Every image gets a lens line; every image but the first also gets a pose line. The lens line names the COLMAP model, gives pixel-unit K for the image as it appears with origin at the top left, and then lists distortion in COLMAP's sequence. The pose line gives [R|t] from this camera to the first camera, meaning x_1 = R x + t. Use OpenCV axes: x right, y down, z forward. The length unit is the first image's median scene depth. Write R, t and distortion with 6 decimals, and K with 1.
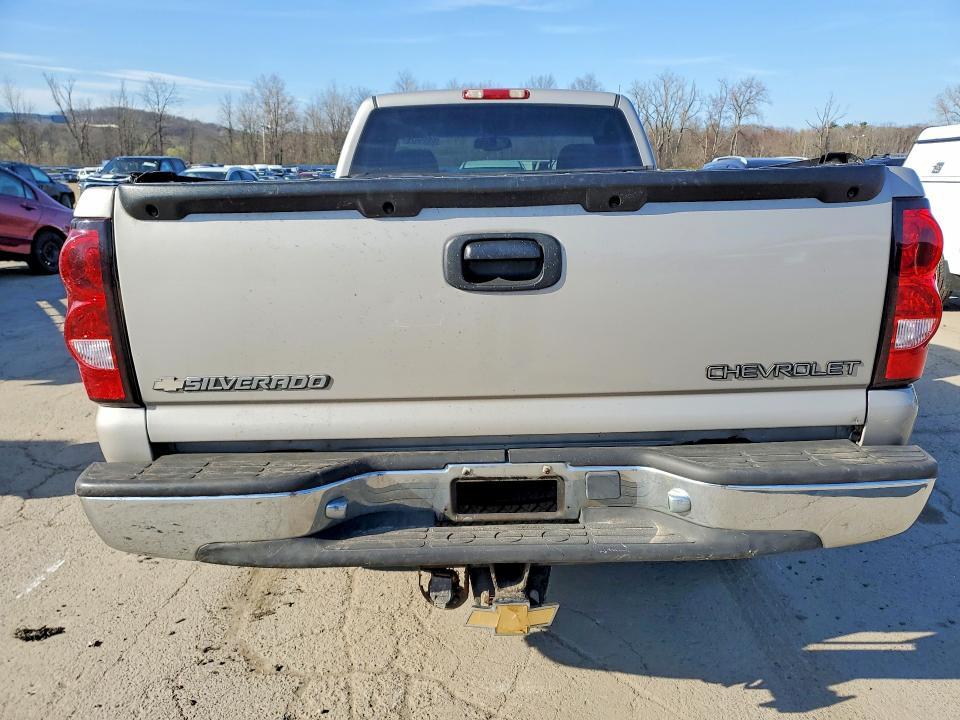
lens RADIAL K [[740.0, 0, 479.8], [0, 740.0, 359.5], [0, 0, 1]] dist [0.009740, 0.006113]
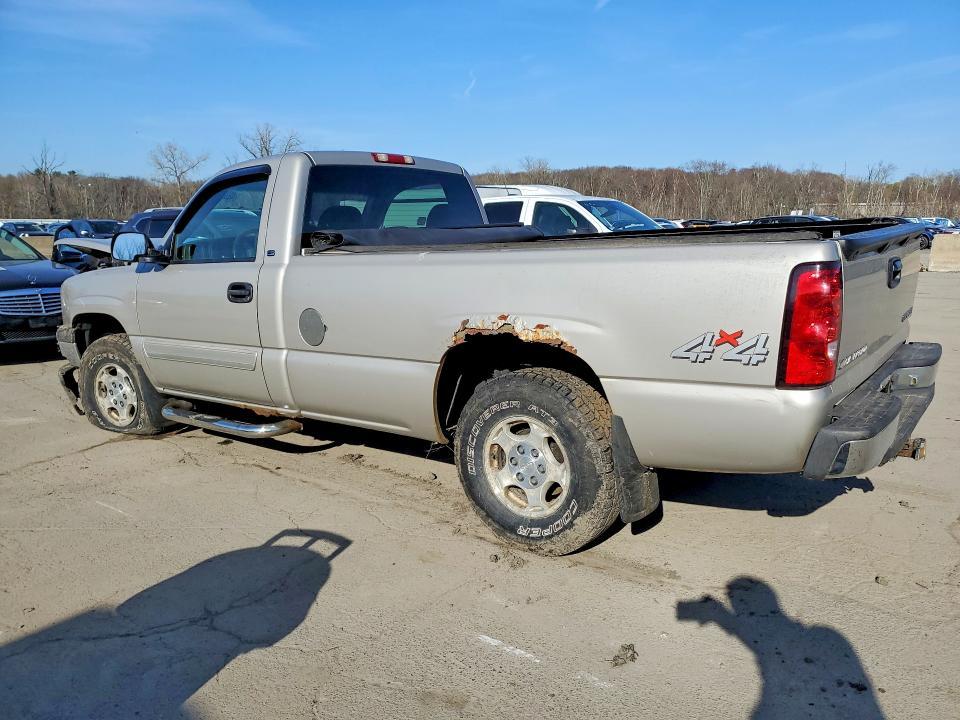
lens RADIAL K [[740.0, 0, 480.6], [0, 740.0, 361.2], [0, 0, 1]] dist [0.009740, 0.006113]
pose [[0.604847, -0.149292, 0.782222, -0.834309], [0.194877, 0.980153, 0.036381, -0.073474], [-0.772129, 0.130432, 0.621936, 0.241631]]
